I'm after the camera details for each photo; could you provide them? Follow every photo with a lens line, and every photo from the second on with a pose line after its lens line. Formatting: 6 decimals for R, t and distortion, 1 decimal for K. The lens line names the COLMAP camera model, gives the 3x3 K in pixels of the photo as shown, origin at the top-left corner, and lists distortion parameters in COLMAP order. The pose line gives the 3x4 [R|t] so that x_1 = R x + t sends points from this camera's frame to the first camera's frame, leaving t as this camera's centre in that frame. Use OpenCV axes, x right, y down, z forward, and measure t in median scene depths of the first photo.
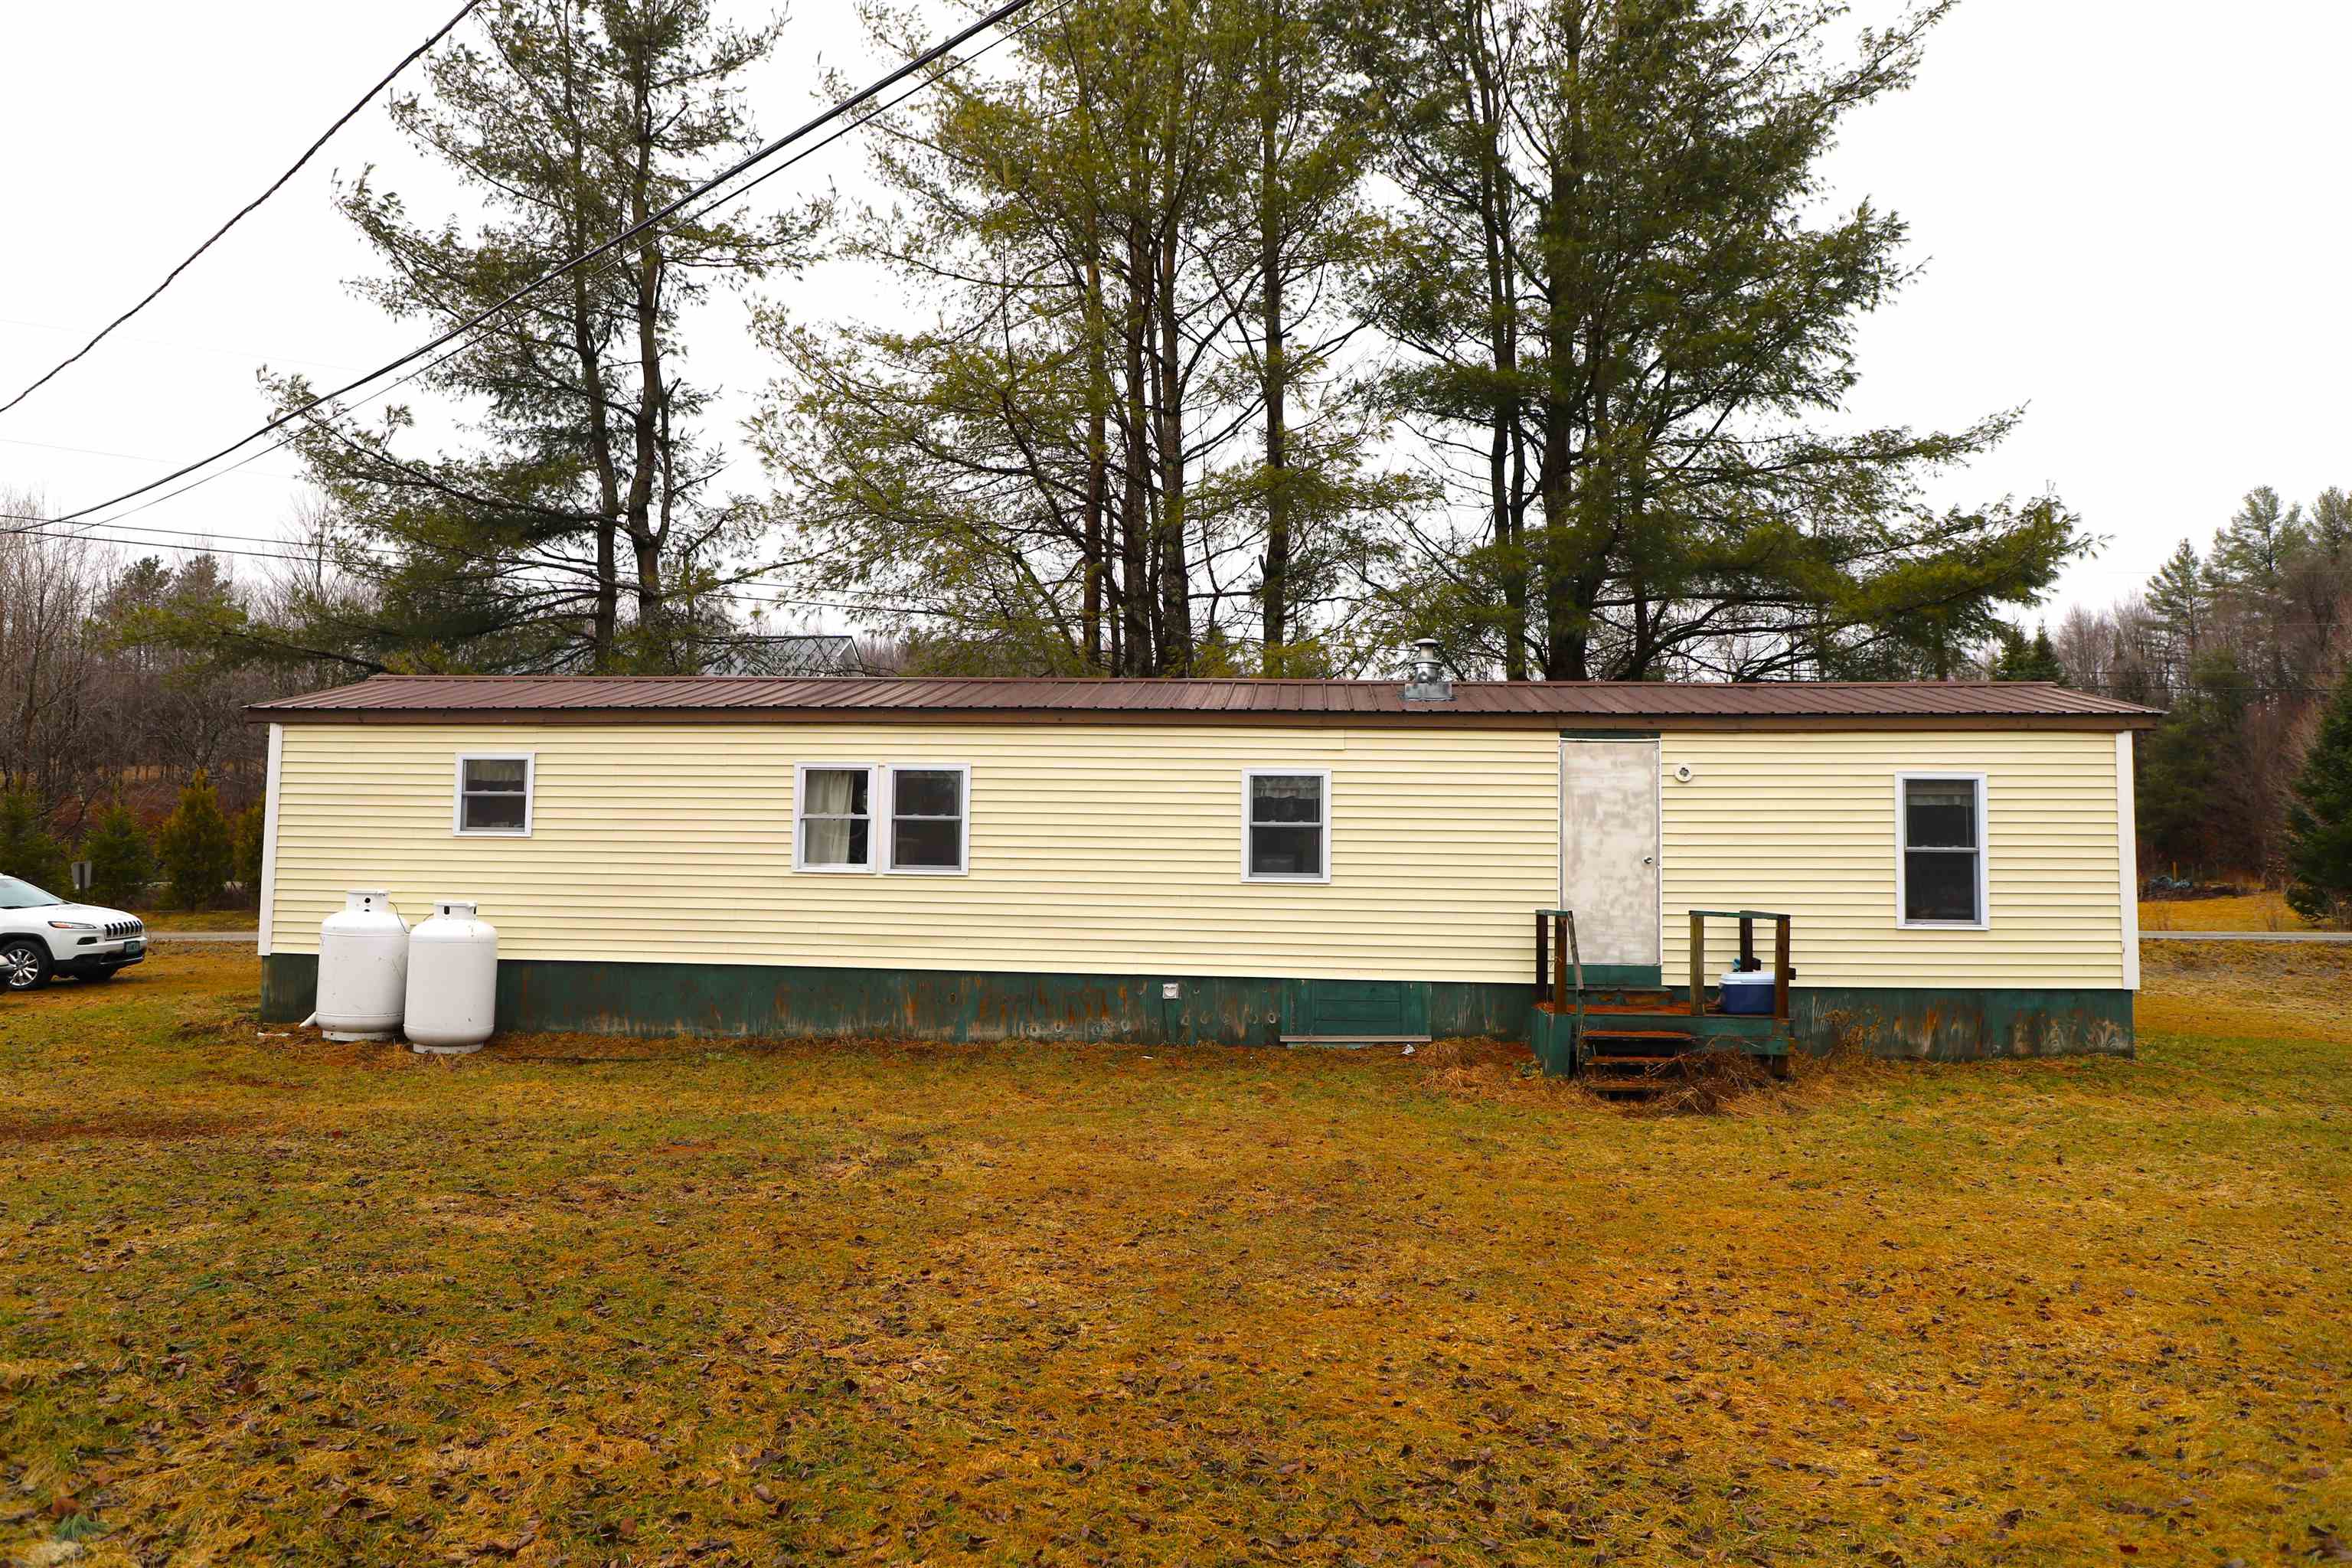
lens RADIAL K [[1643.9, 0, 1156.0], [0, 1643.9, 774.2], [0, 0, 1]] dist [-0.069775, 0.041623]
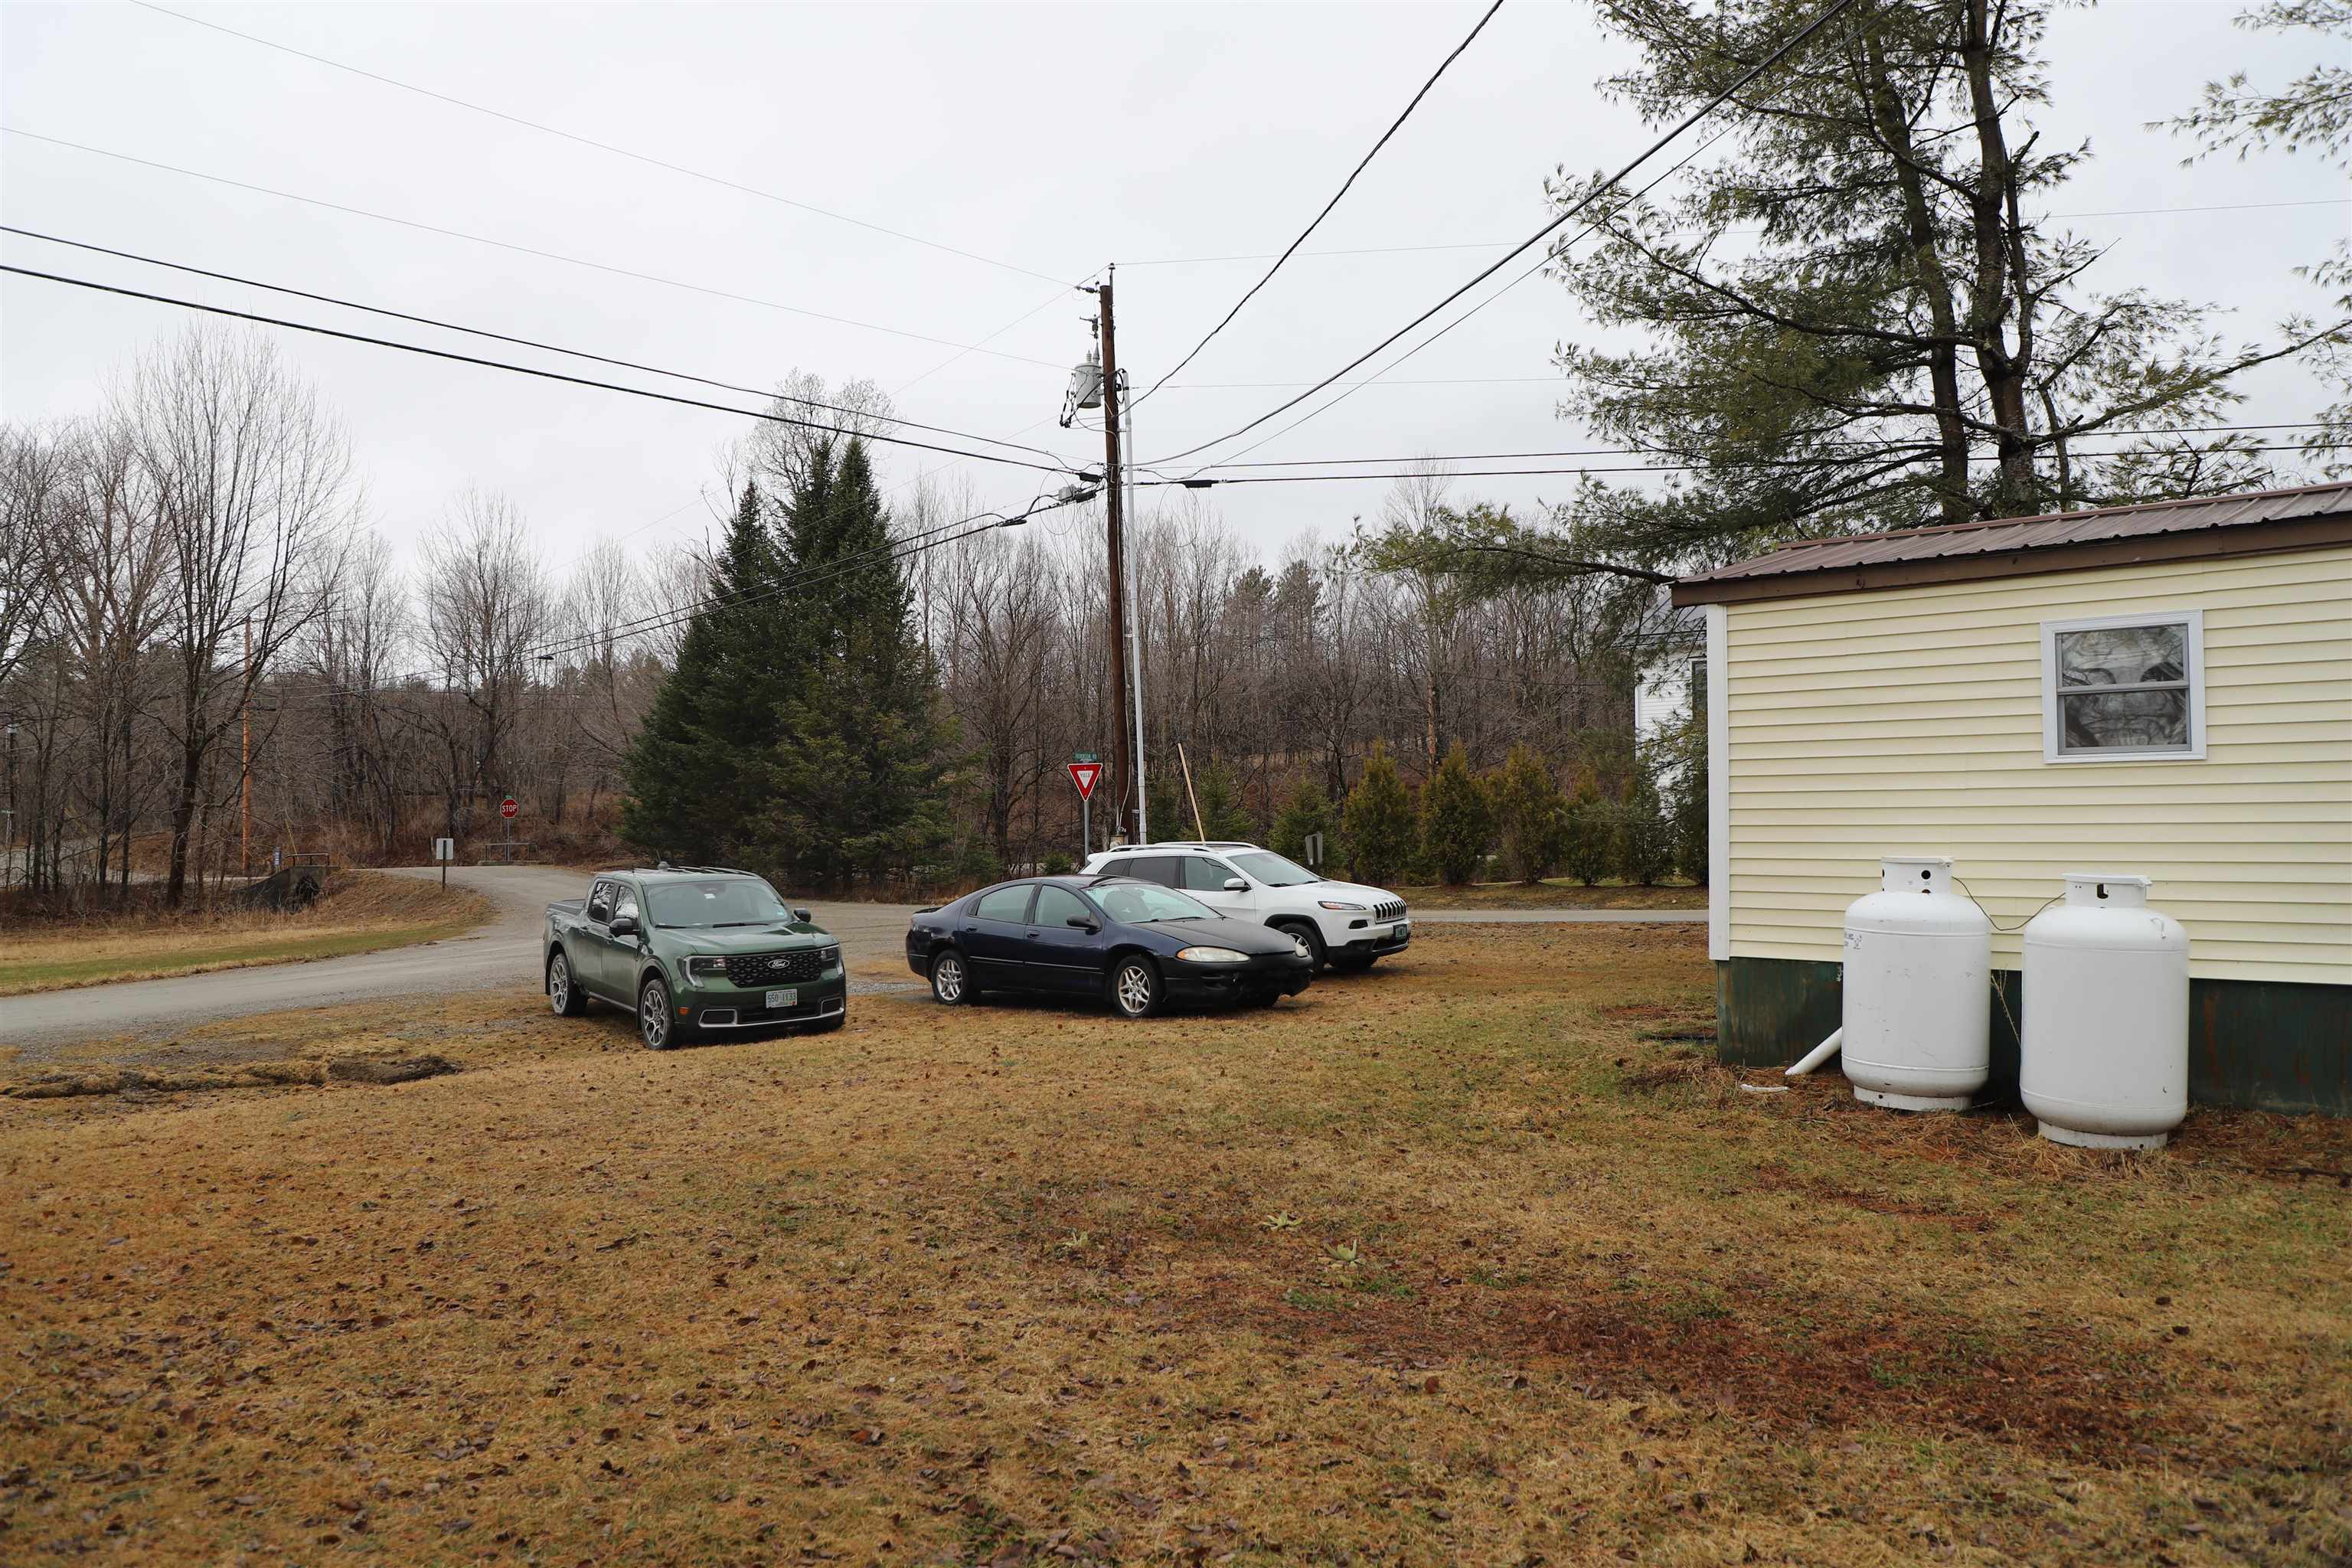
lens RADIAL K [[1643.9, 0, 1156.0], [0, 1643.9, 774.2], [0, 0, 1]] dist [-0.069775, 0.041623]
pose [[0.814489, -0.038474, -0.578903, -0.243565], [0.049275, 0.998781, 0.002948, 0.016596], [0.578083, -0.030927, 0.815391, 0.230656]]
